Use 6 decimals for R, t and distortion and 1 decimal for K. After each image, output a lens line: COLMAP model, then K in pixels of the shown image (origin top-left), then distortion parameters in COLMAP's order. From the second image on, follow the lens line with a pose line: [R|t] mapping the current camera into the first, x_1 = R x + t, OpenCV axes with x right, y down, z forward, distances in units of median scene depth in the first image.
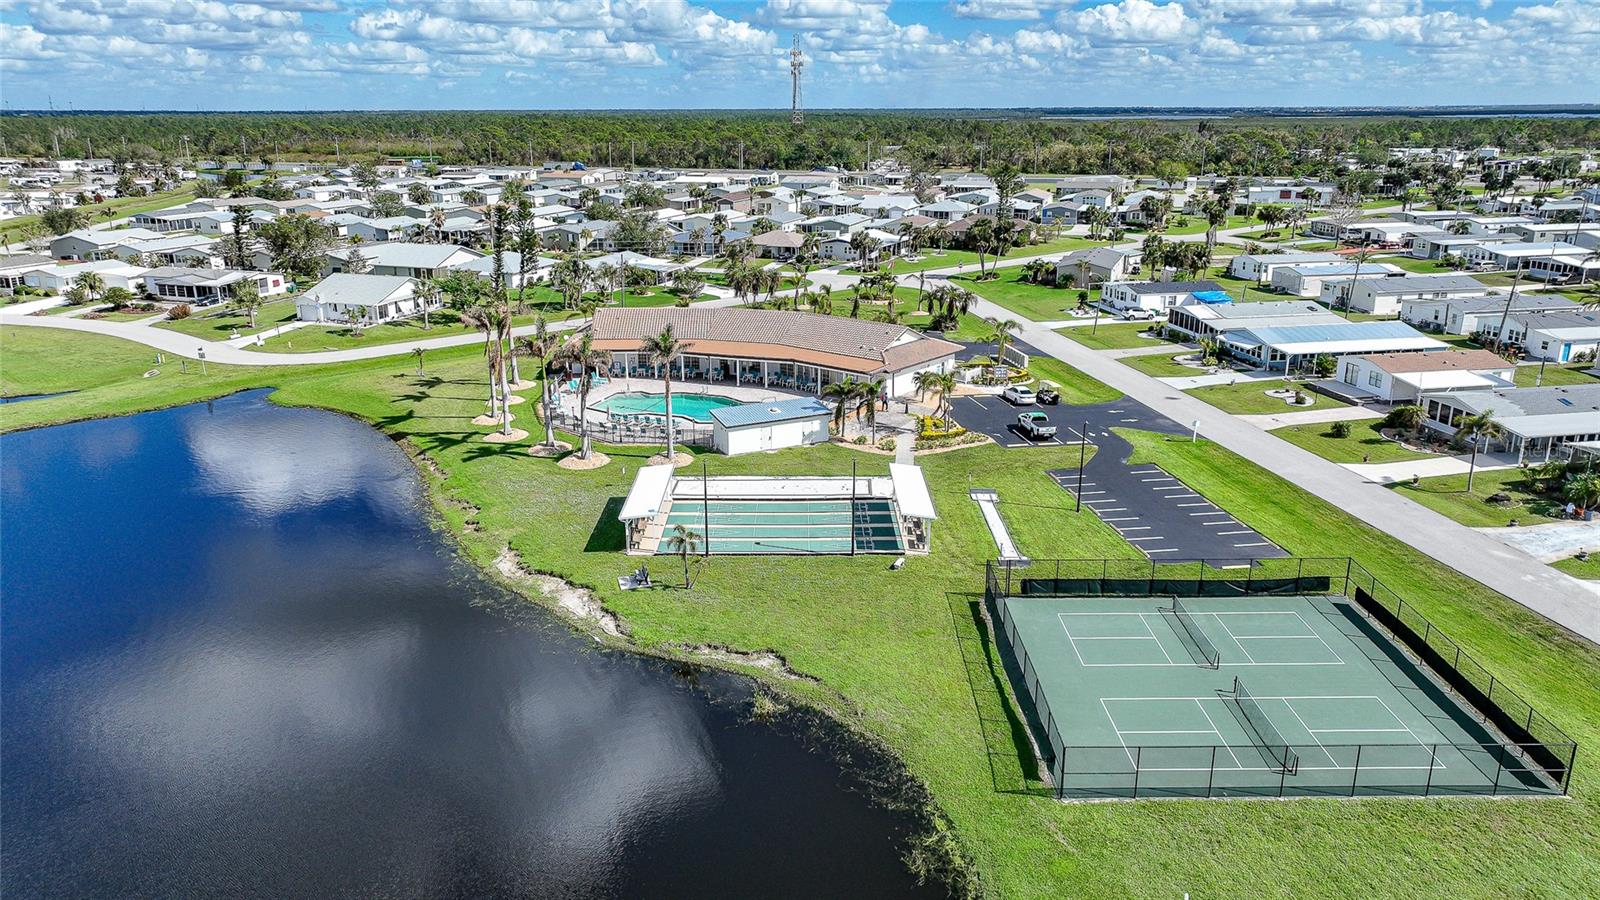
lens RADIAL K [[1114.0, 0, 800.0], [0, 1114.0, 450.0], [0, 0, 1]] dist [-0.018174, 0.034462]
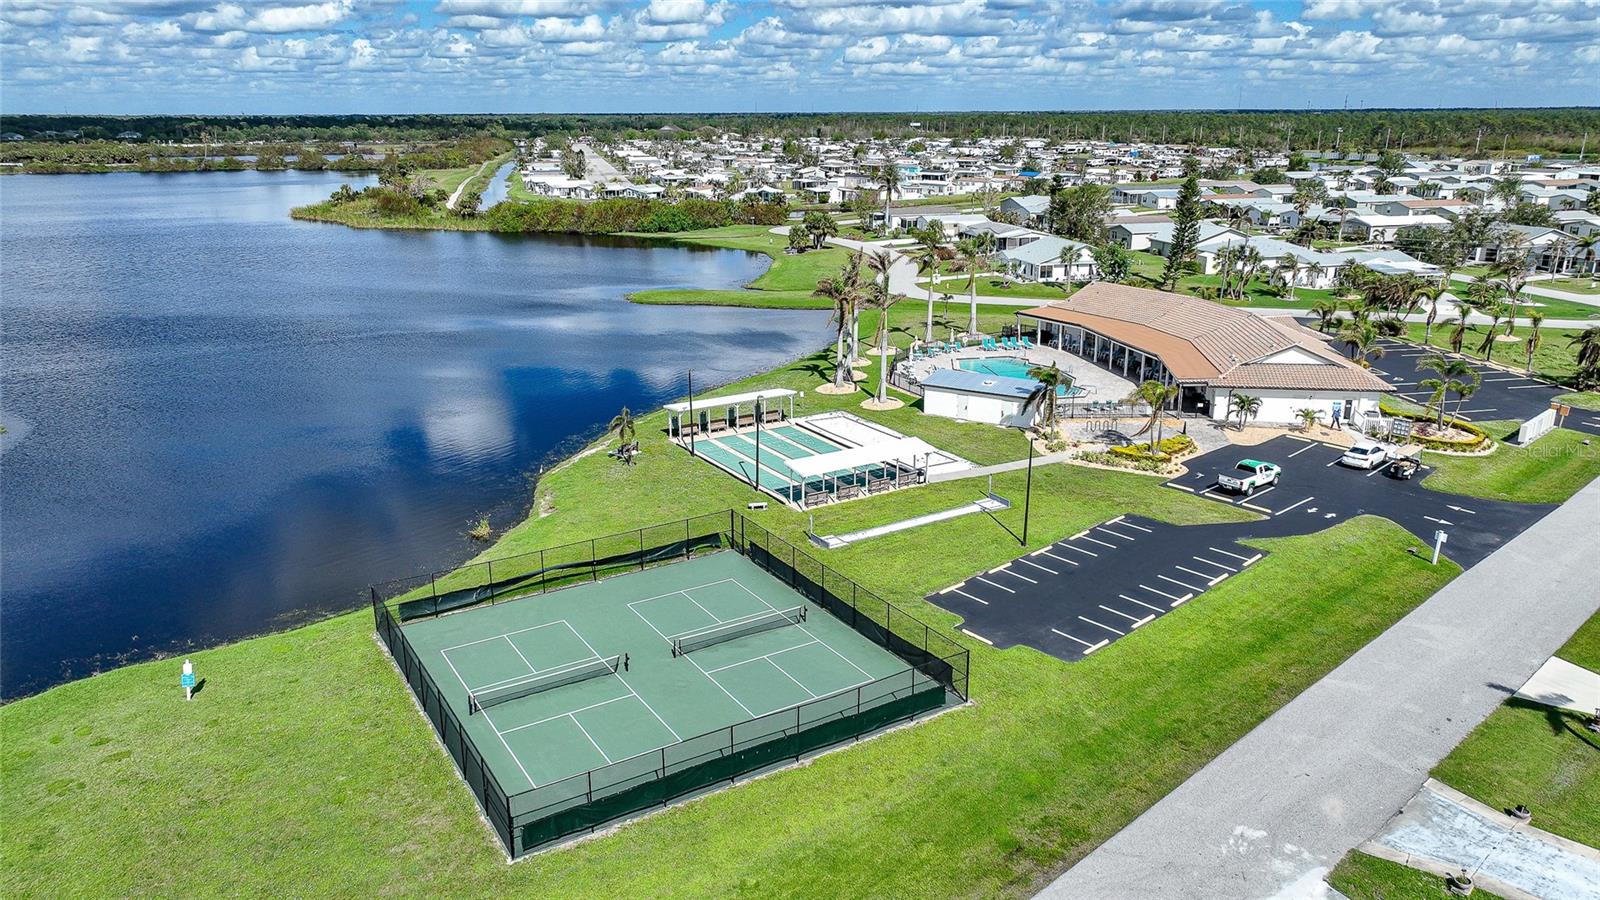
lens RADIAL K [[1114.0, 0, 800.0], [0, 1114.0, 450.0], [0, 0, 1]] dist [-0.018174, 0.034462]
pose [[0.525217, 0.246615, -0.814450, 0.782297], [-0.244935, 0.960394, 0.132854, -0.077260], [0.814956, 0.129710, 0.564820, 0.379432]]
